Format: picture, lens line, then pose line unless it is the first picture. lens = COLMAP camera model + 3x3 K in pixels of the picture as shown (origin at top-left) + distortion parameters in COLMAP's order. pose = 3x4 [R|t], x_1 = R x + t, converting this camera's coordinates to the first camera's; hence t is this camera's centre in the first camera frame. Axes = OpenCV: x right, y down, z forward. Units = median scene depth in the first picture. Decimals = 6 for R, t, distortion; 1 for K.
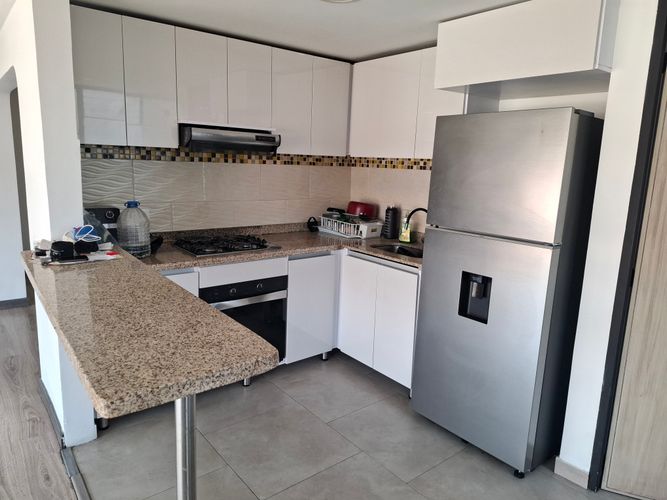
lens RADIAL K [[461.7, 0, 329.8], [0, 461.7, 243.5], [0, 0, 1]] dist [0.108395, -0.128160]
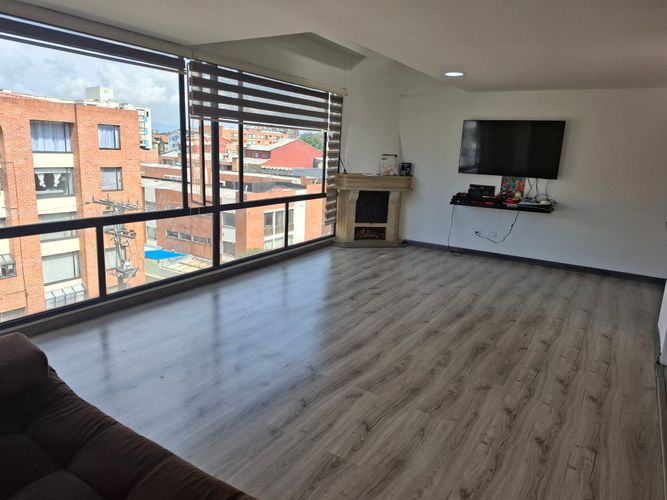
lens RADIAL K [[461.3, 0, 321.7], [0, 461.3, 249.0], [0, 0, 1]] dist [0.110473, -0.132432]
pose [[0.311562, 0.183157, -0.932407, 0.316172], [-0.200298, 0.971859, 0.123978, 0.102687], [0.928876, 0.148132, 0.339480, -0.396917]]
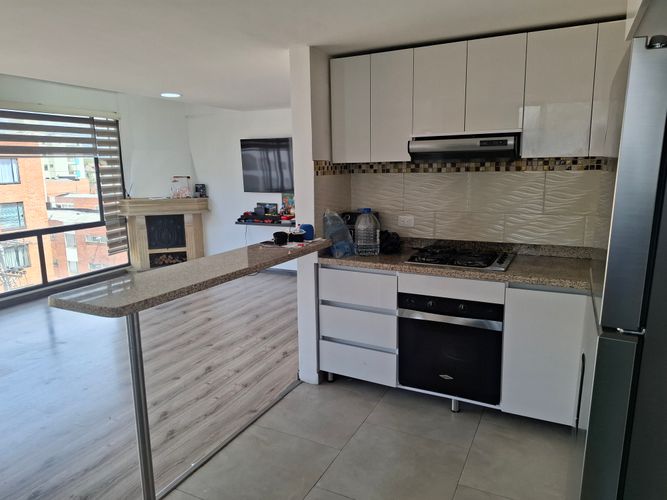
lens RADIAL K [[461.7, 0, 329.8], [0, 461.7, 243.5], [0, 0, 1]] dist [0.108395, -0.128160]
pose [[0.417391, 0.110634, -0.901967, 0.561727], [-0.131403, 0.989478, 0.060560, -0.053091], [0.899176, 0.093244, 0.427536, 0.374100]]
